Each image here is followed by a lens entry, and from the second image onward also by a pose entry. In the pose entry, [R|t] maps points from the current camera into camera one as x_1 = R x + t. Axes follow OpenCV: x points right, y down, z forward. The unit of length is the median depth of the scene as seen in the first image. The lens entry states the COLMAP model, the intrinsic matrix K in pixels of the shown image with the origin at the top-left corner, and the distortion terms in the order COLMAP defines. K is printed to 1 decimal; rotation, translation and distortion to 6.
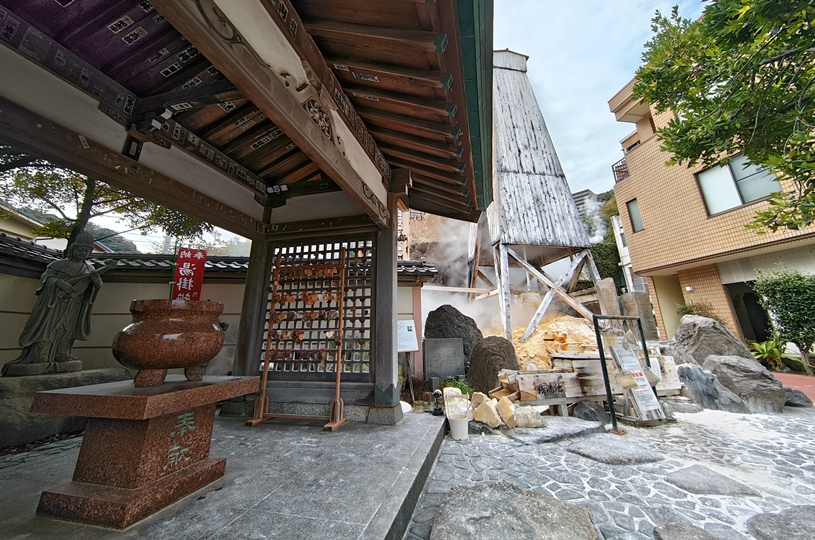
lens RADIAL K [[310.6, 0, 407.9], [0, 310.6, 234.1], [0, 0, 1]] dist [0.000788, 0.000030]
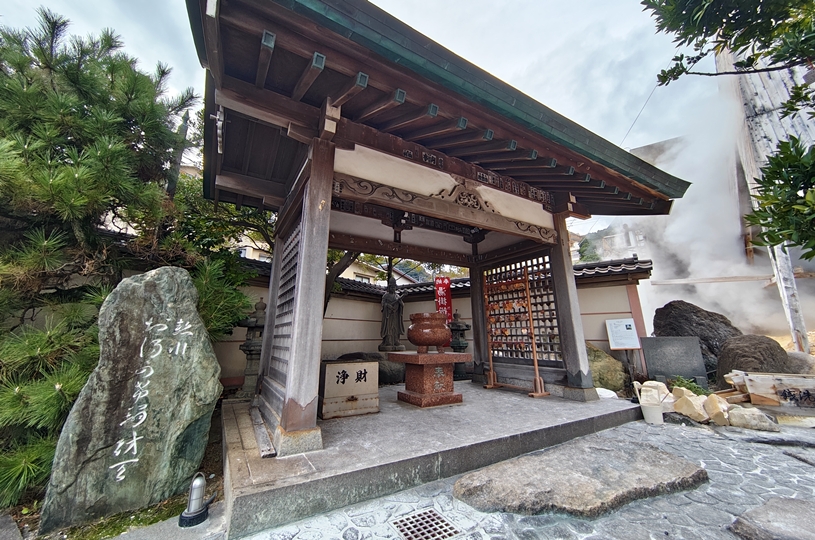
lens RADIAL K [[309.9, 0, 407.1], [0, 309.9, 243.0], [0, 0, 1]] dist [0.000631, 0.000197]
pose [[0.701453, -0.199097, -0.684342, 0.367507], [0.212432, 0.974951, -0.065900, -0.072059], [0.680320, -0.099151, 0.726177, -0.287498]]
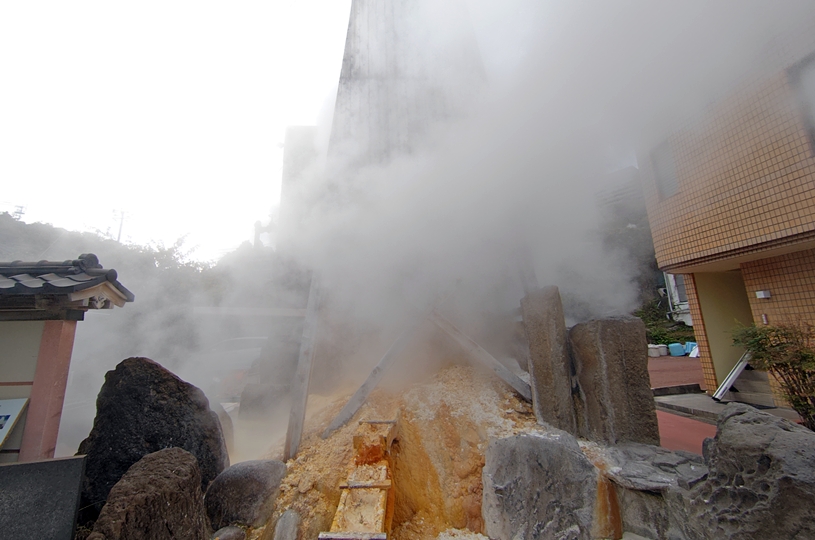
lens RADIAL K [[311.9, 0, 407.5], [0, 311.9, 270.0], [0, 0, 1]] dist [-0.000408, 0.000037]
pose [[0.991884, -0.030897, -0.123331, 0.929518], [0.044487, 0.993045, 0.109007, 0.117536], [0.119106, -0.113609, 0.986360, 1.020198]]
